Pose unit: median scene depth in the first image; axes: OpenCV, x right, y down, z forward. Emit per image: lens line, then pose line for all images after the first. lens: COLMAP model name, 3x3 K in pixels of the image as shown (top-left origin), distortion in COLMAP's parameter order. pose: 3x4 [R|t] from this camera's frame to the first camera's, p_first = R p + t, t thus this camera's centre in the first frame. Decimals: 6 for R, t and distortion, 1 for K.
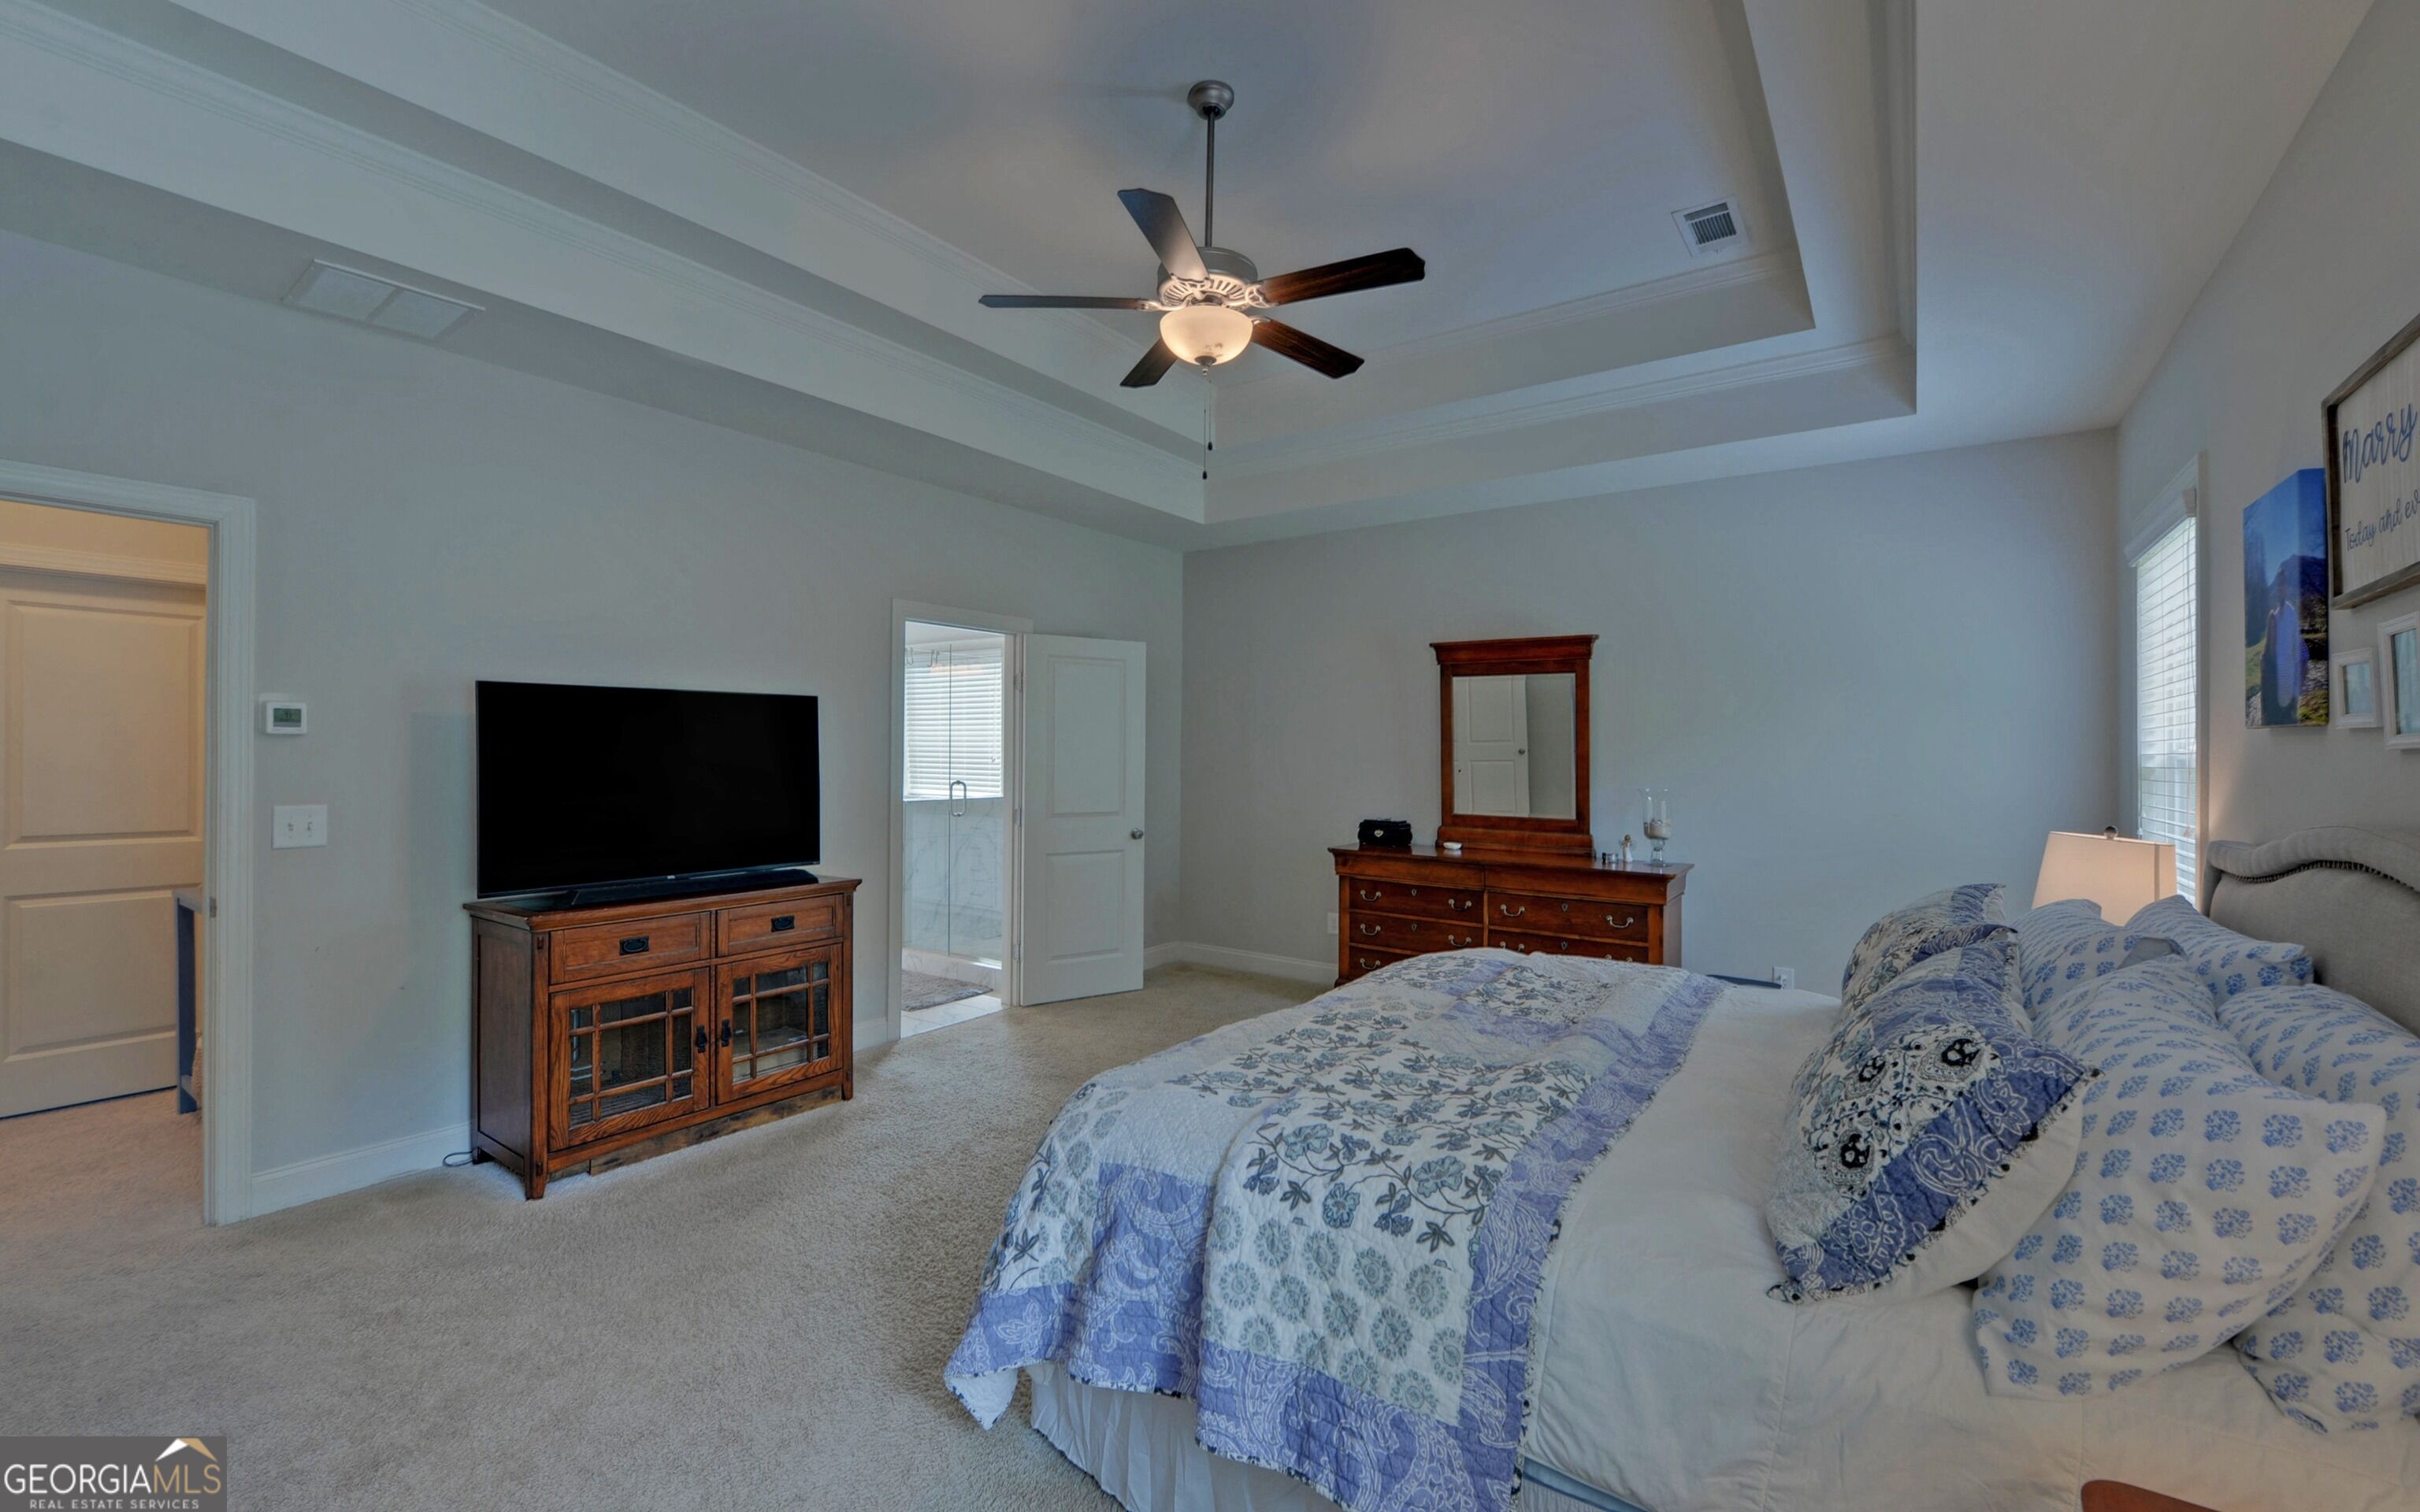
lens RADIAL K [[974.7, 0, 1220.2], [0, 974.7, 749.3], [0, 0, 1]] dist [0.000333, 0.000056]
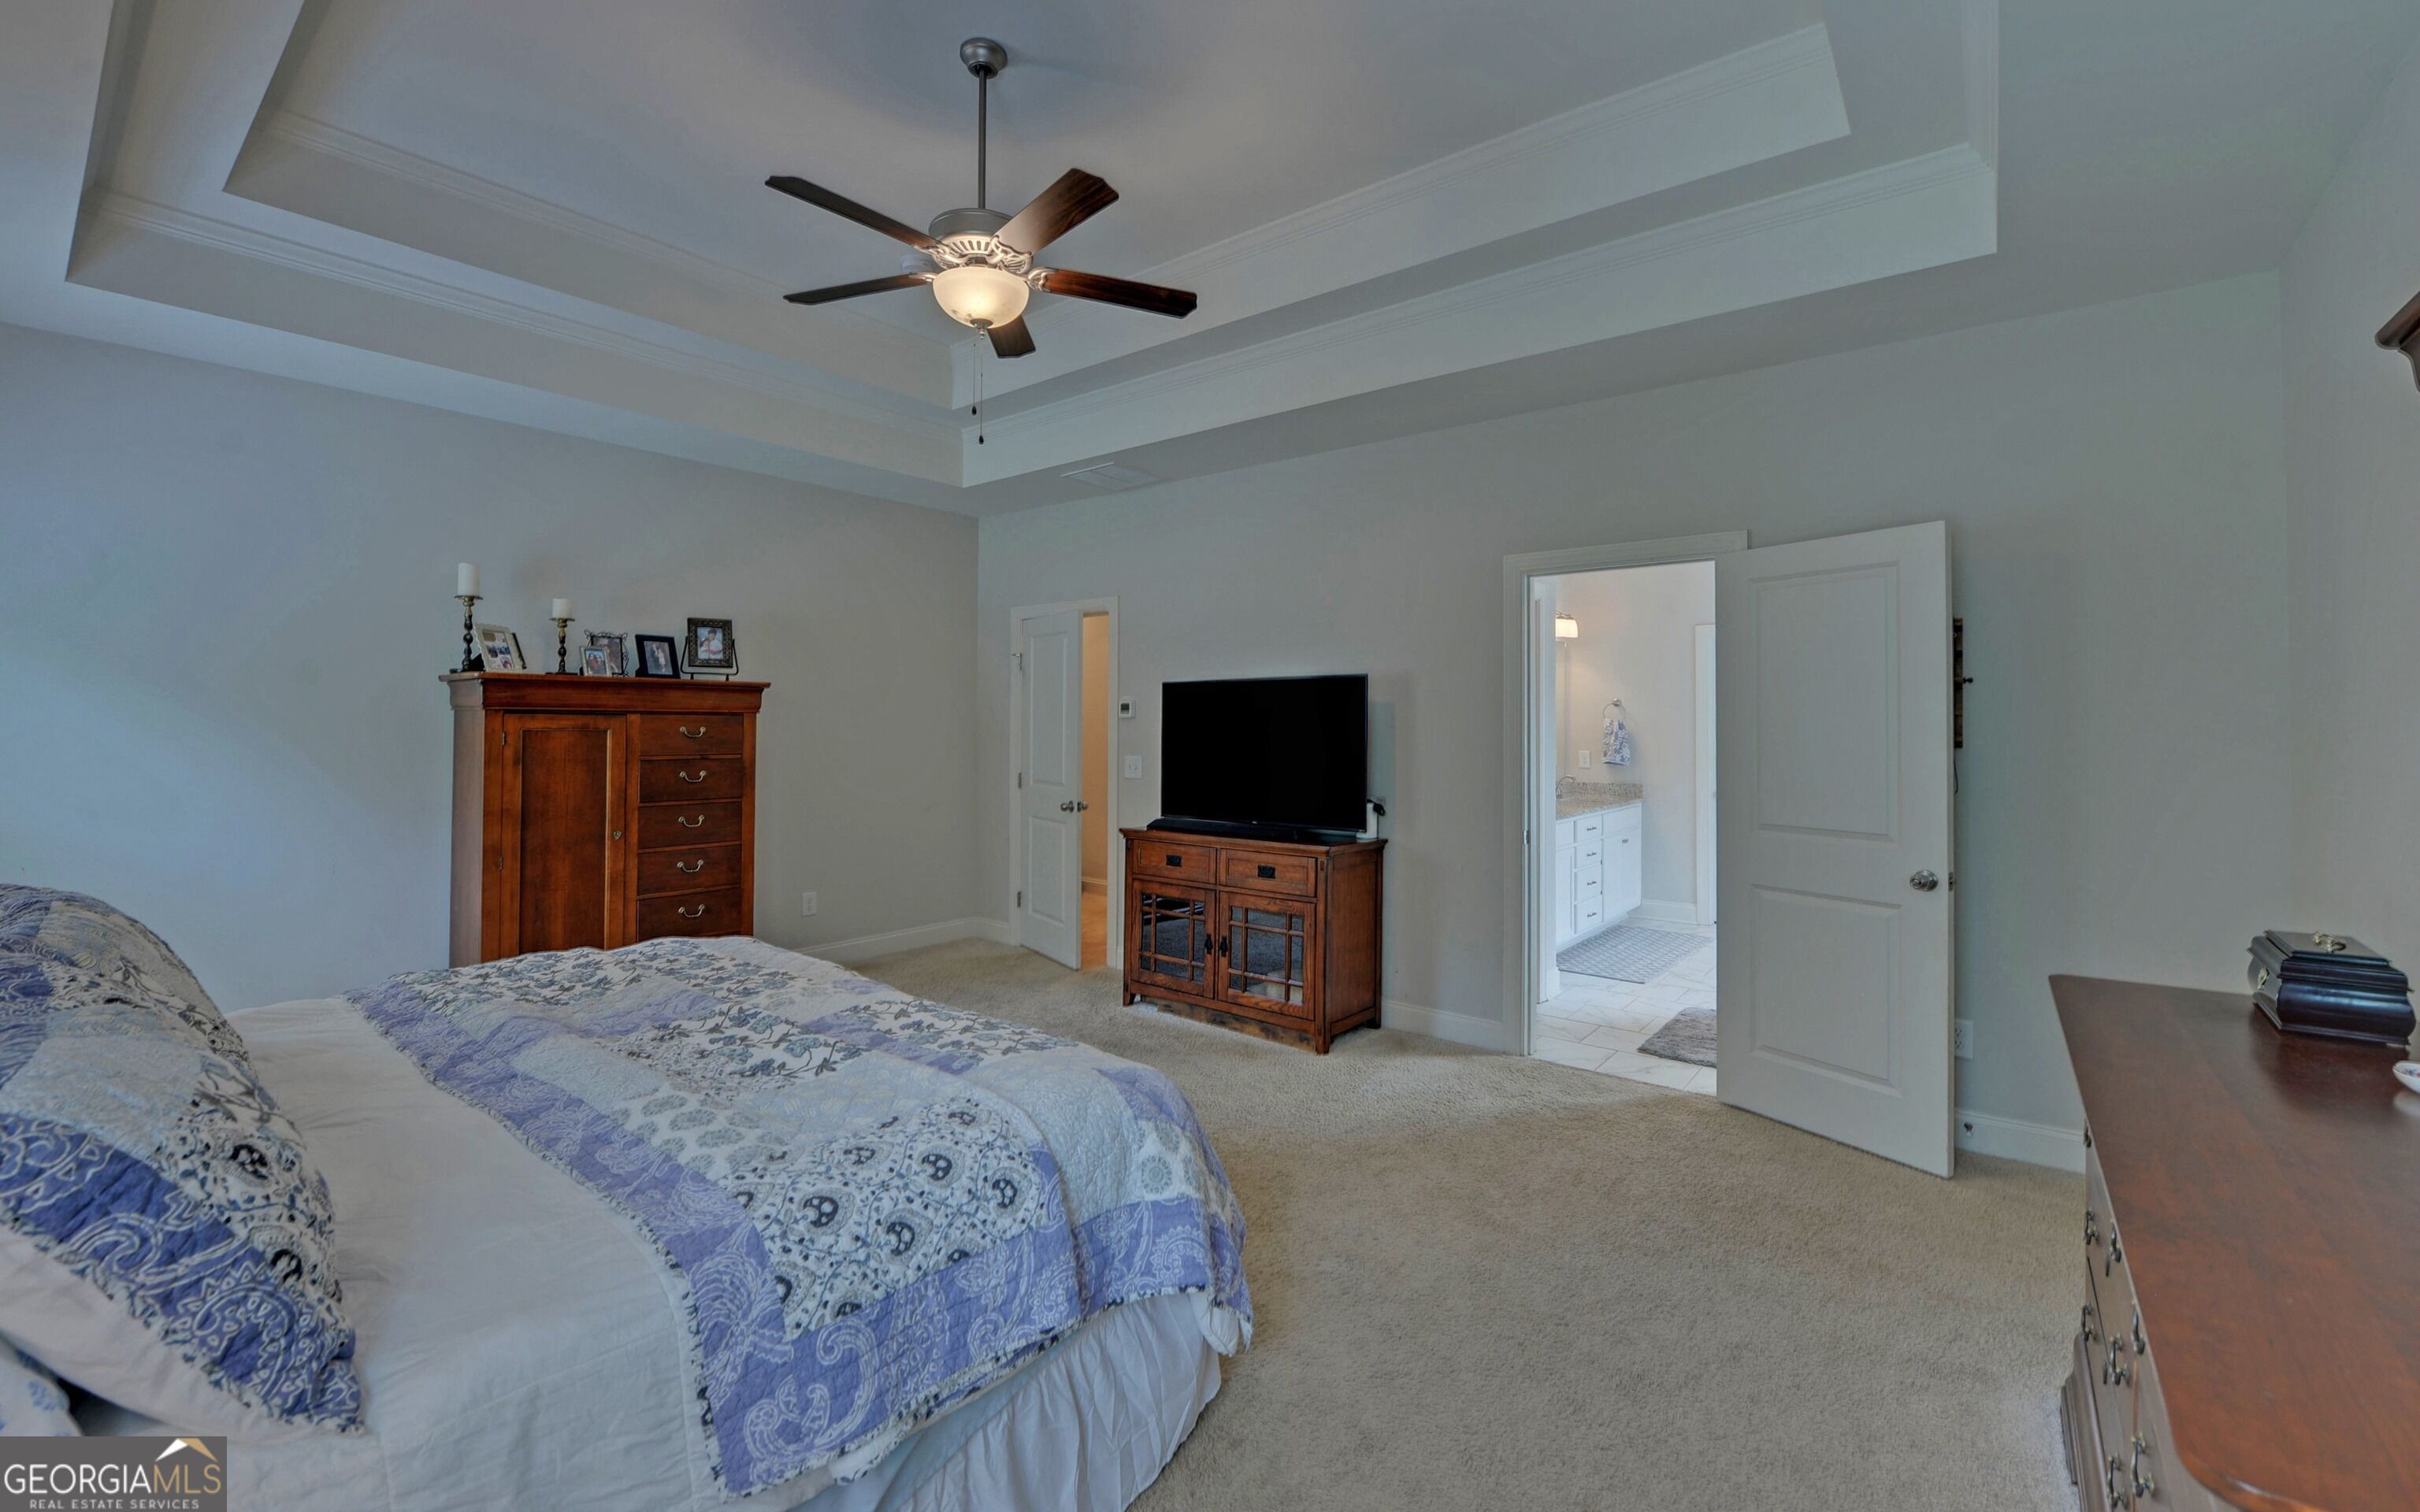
lens RADIAL K [[998.7, 0, 1213.3], [0, 998.7, 704.9], [0, 0, 1]] dist [-0.001186, -0.000087]
pose [[-0.052991, -0.026191, -0.998251, 0.807390], [-0.001848, 0.999657, -0.026130, 0.009753], [0.998593, 0.000460, -0.053022, 1.060569]]
